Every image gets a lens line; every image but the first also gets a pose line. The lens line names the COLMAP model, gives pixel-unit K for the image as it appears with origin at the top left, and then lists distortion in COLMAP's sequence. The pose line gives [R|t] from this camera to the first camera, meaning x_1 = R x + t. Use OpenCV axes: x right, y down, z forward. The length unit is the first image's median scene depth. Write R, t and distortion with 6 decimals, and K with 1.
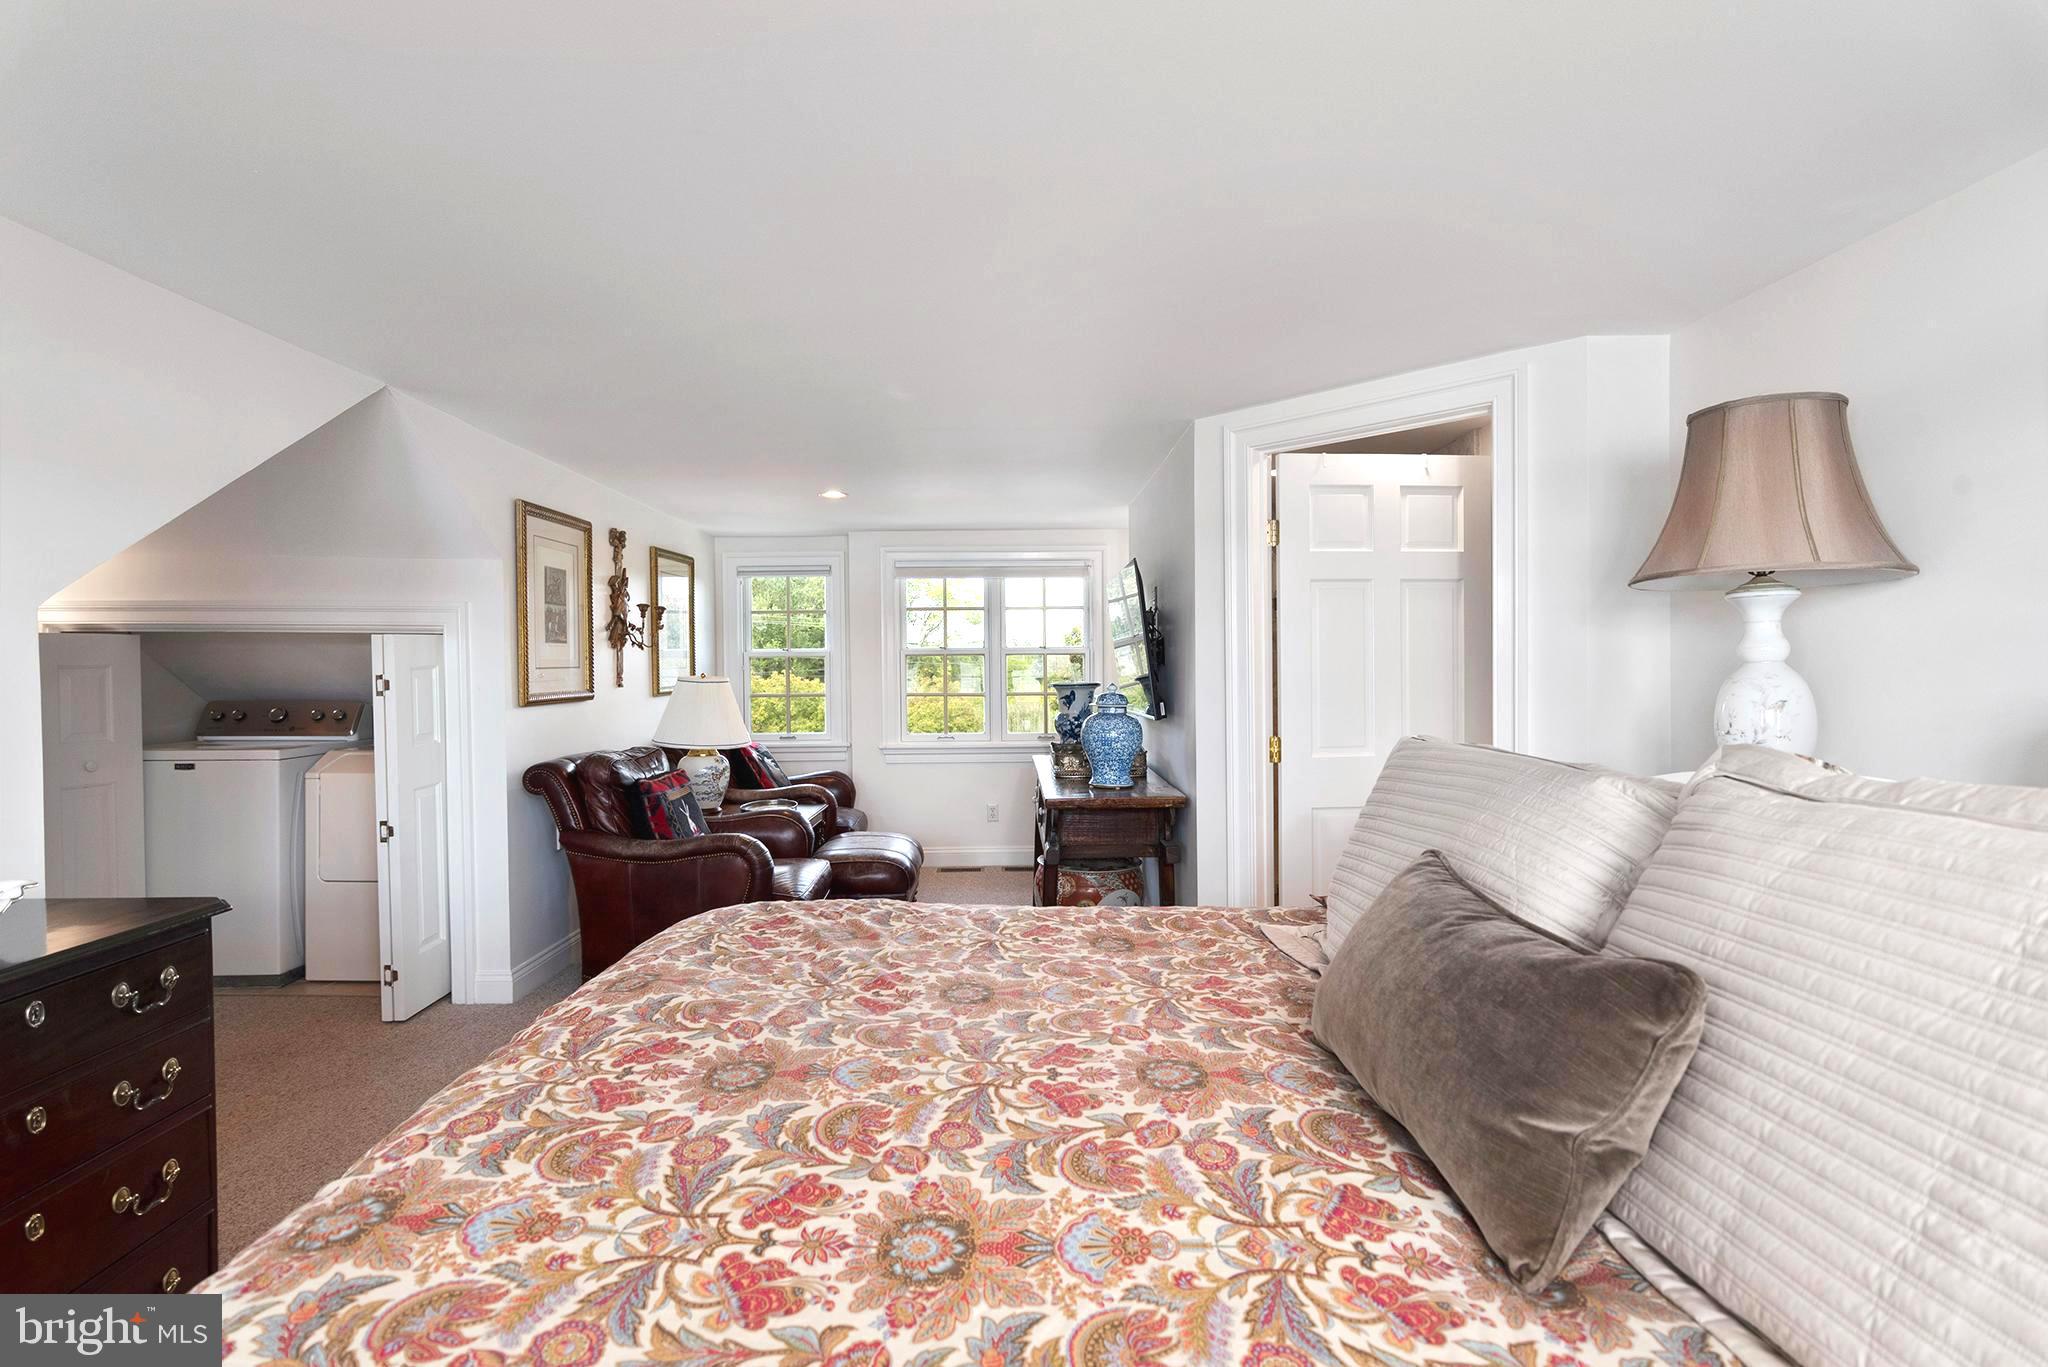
lens RADIAL K [[1004.7, 0, 1022.2], [0, 1004.7, 686.2], [0, 0, 1]] dist [0.003025, -0.001515]
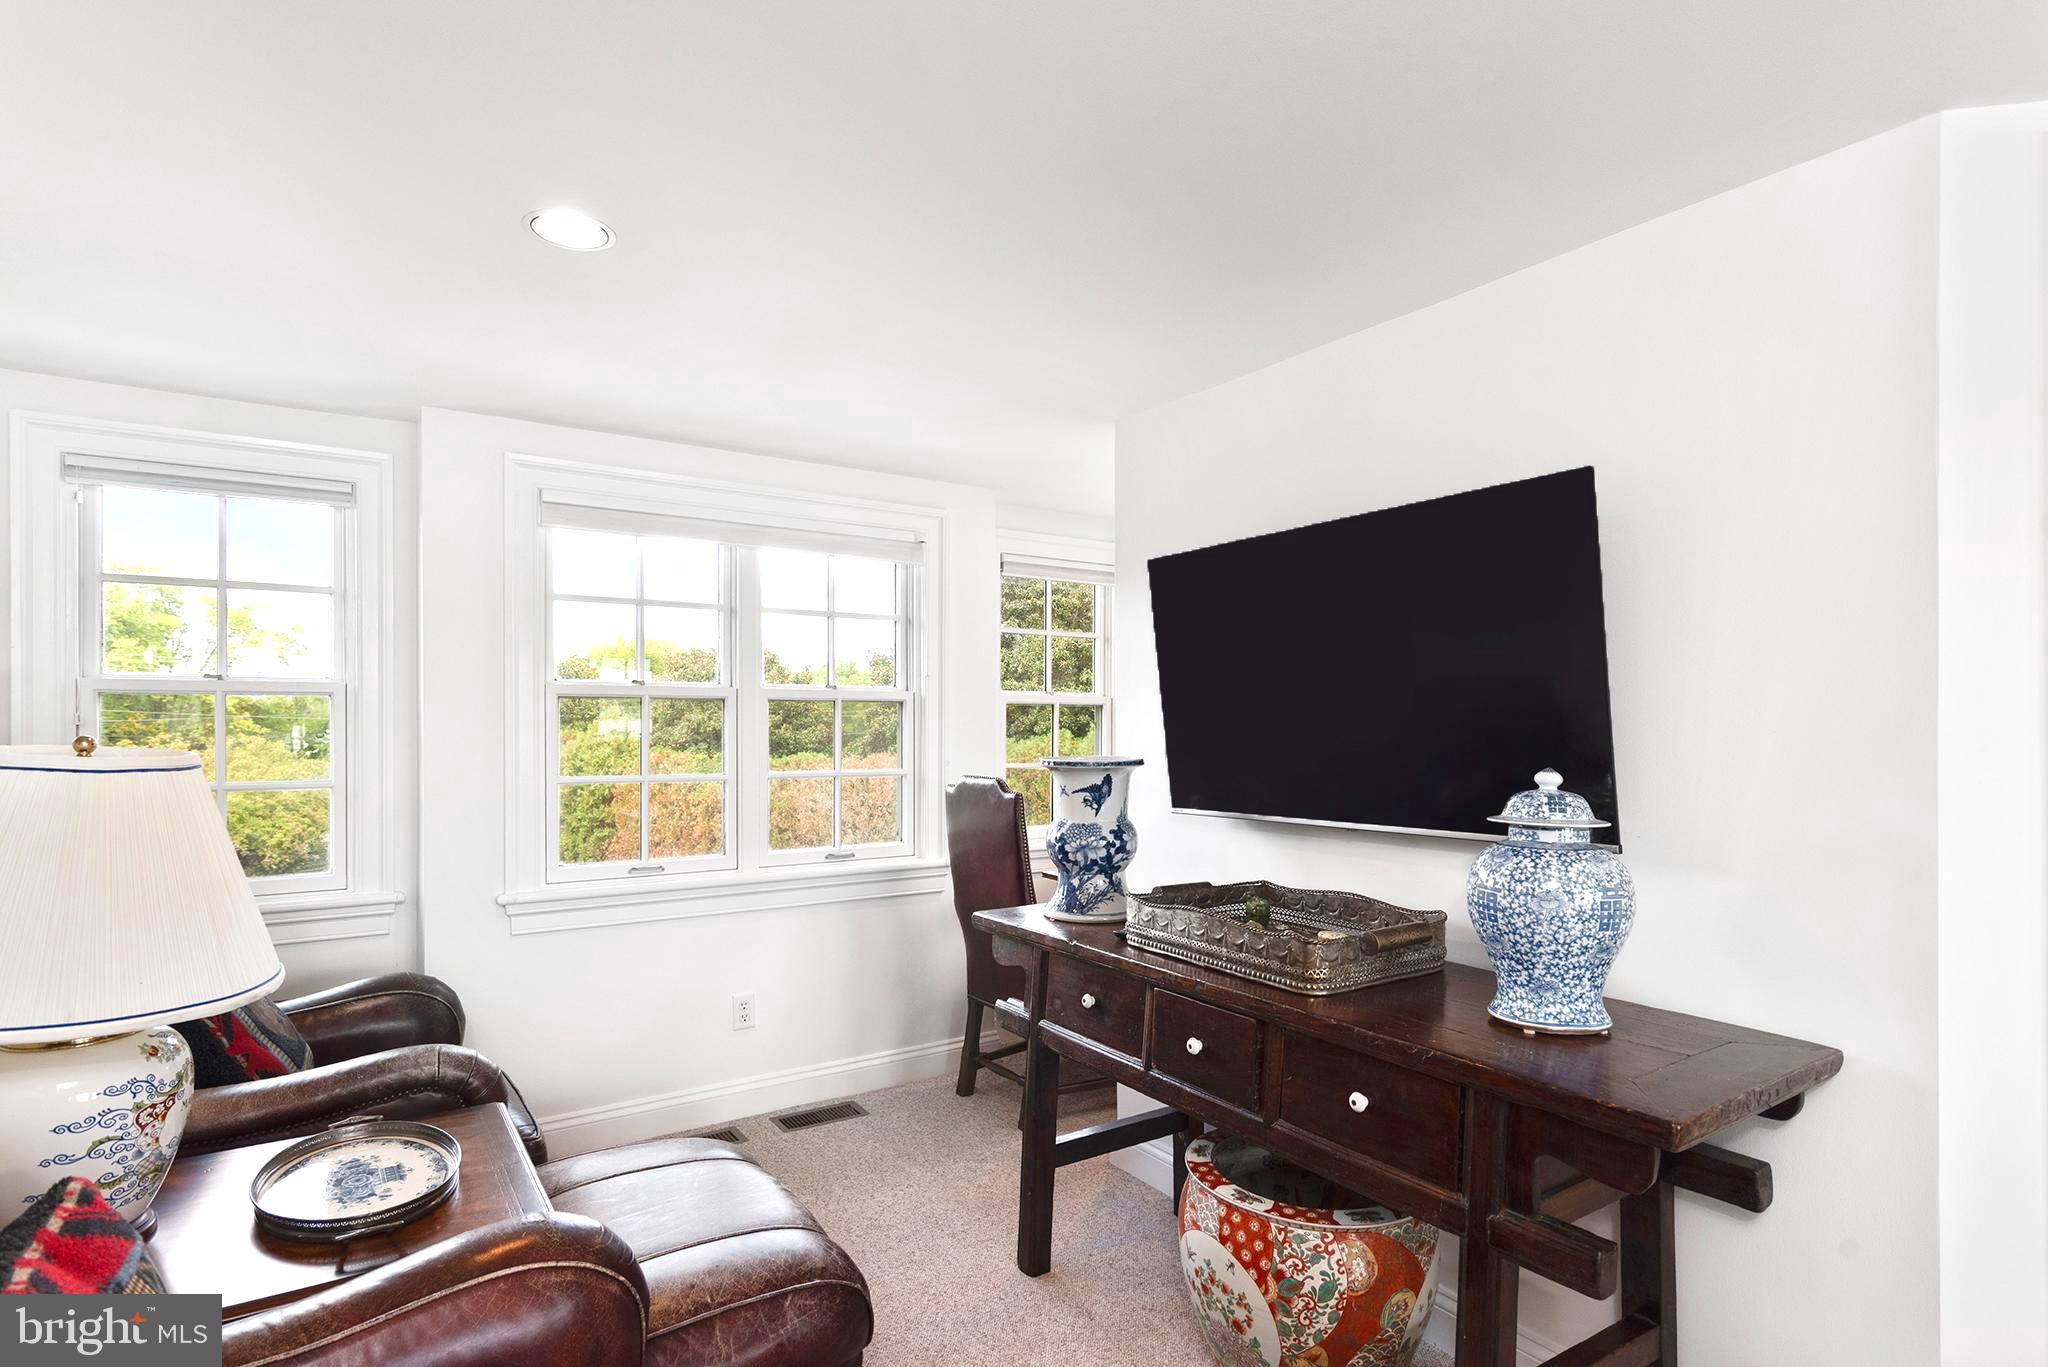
lens RADIAL K [[1048.7, 0, 1044.6], [0, 1048.7, 722.2], [0, 0, 1]] dist [-0.002215, -0.001237]
pose [[0.825886, 0.006974, 0.563795, -0.322492], [0.004971, 0.999795, -0.019650, -0.011935], [-0.563816, 0.019031, 0.825681, 0.759242]]
